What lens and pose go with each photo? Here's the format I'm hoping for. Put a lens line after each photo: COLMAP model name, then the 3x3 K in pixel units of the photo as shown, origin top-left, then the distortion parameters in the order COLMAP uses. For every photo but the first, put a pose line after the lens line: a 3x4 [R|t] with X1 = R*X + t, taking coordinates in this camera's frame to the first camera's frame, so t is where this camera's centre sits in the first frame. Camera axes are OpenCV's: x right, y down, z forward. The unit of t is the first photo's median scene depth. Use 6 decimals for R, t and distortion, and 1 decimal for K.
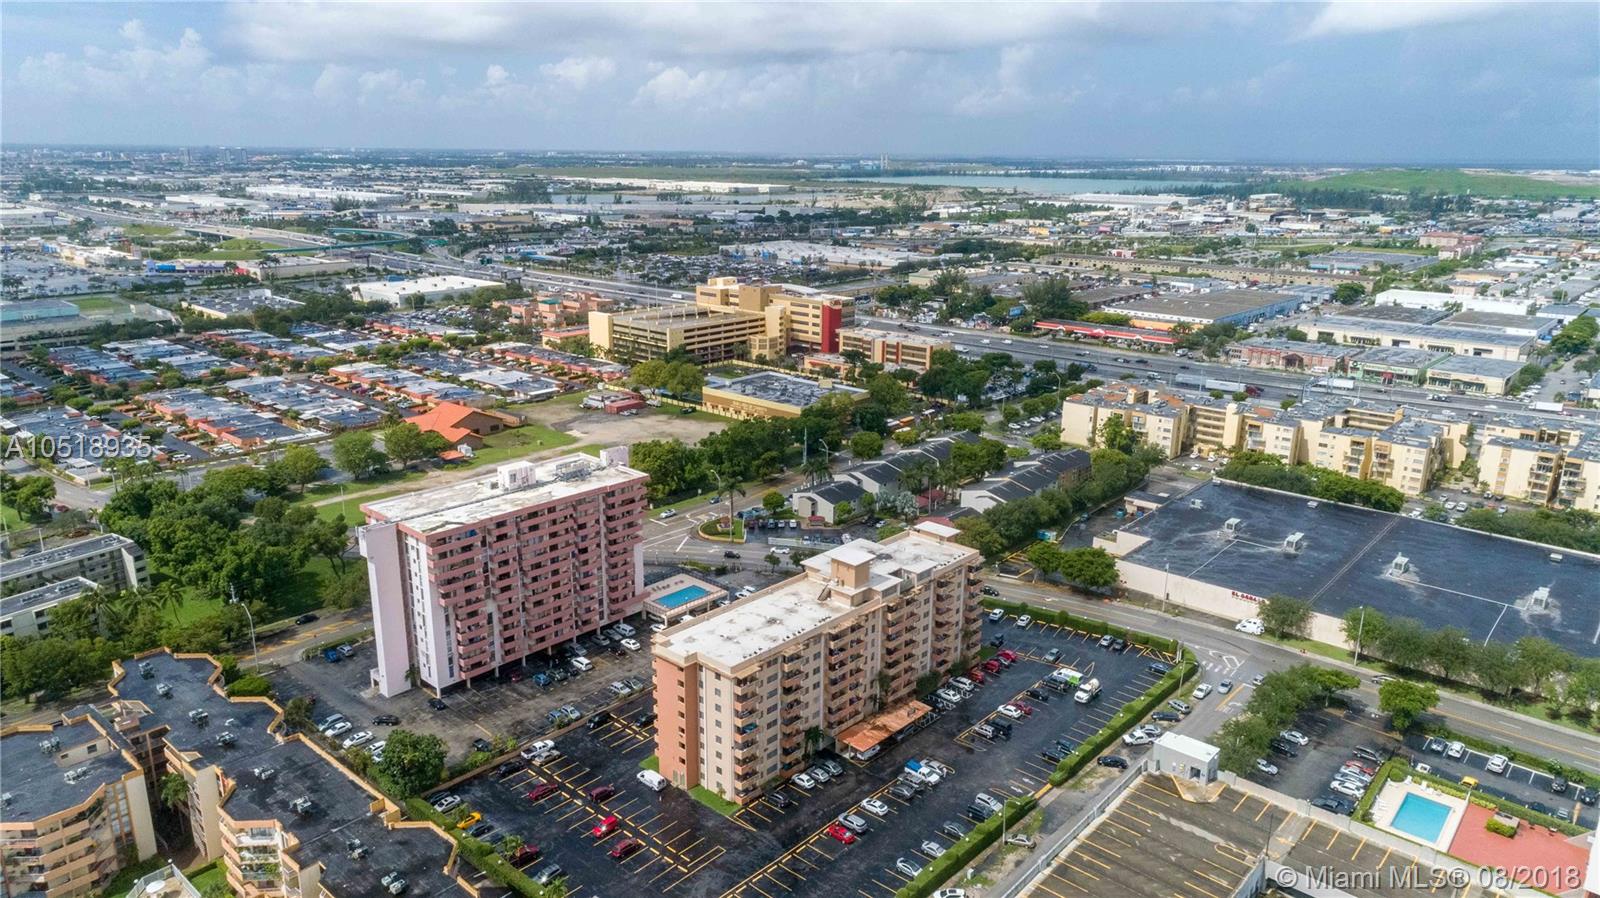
lens RADIAL K [[1066.9, 0, 801.4], [0, 1066.9, 447.0], [0, 0, 1]] dist [0.015696, 0.005828]
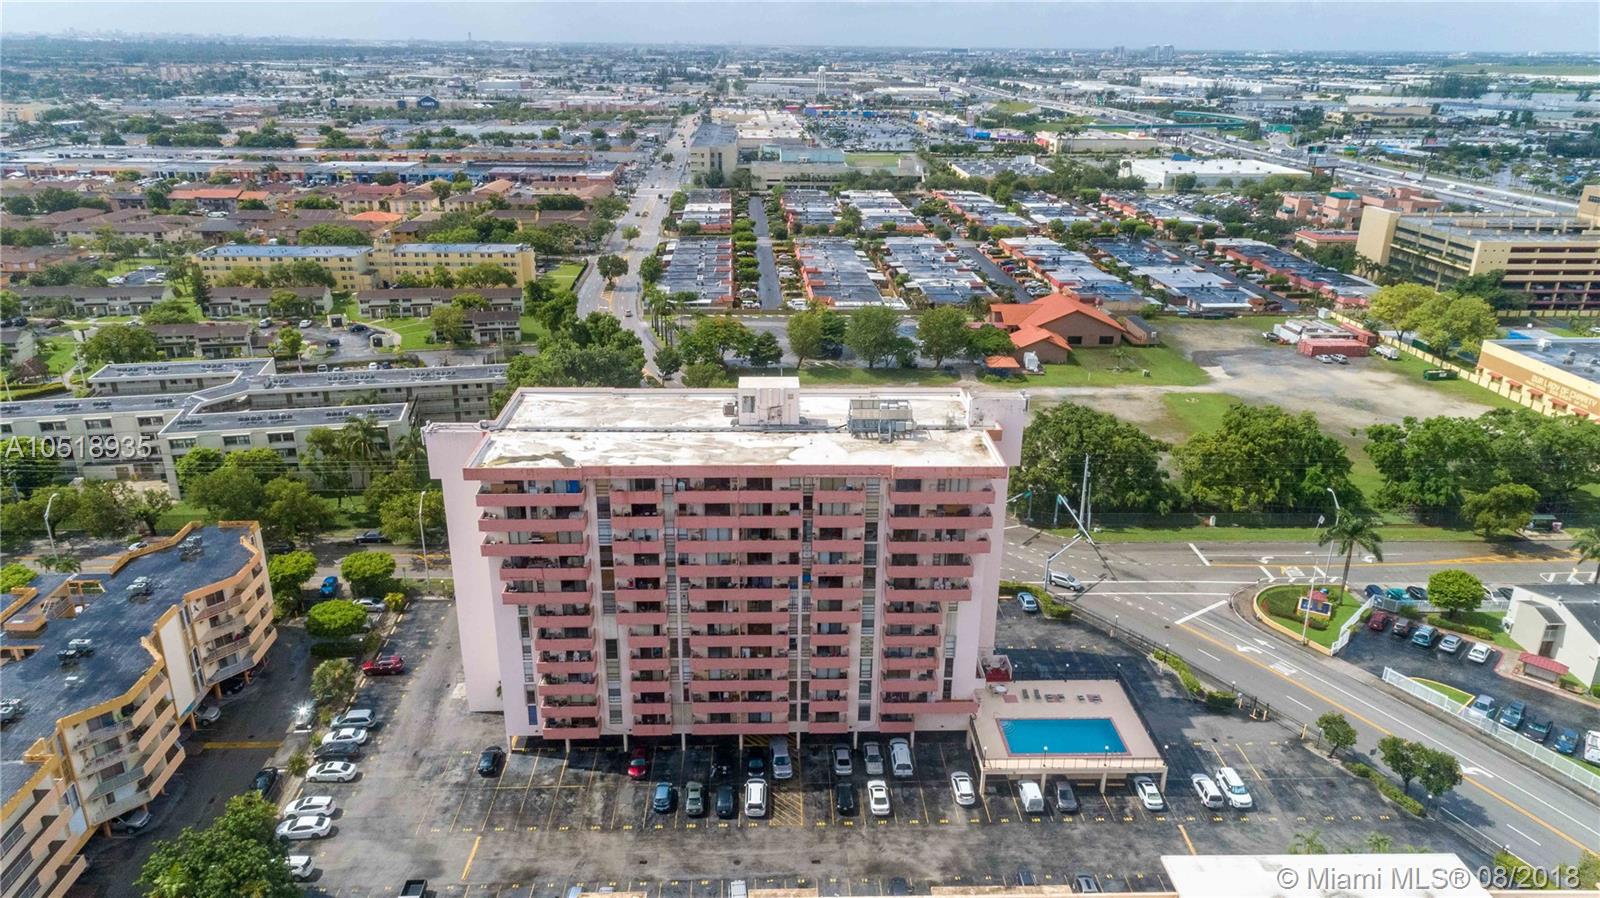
lens RADIAL K [[1066.9, 0, 800.7], [0, 1066.9, 454.7], [0, 0, 1]] dist [0.015696, 0.005828]
pose [[0.702209, 0.257094, -0.663932, 0.083615], [-0.198552, 0.966245, 0.164160, -0.031765], [0.683725, 0.016551, 0.729552, 0.552703]]
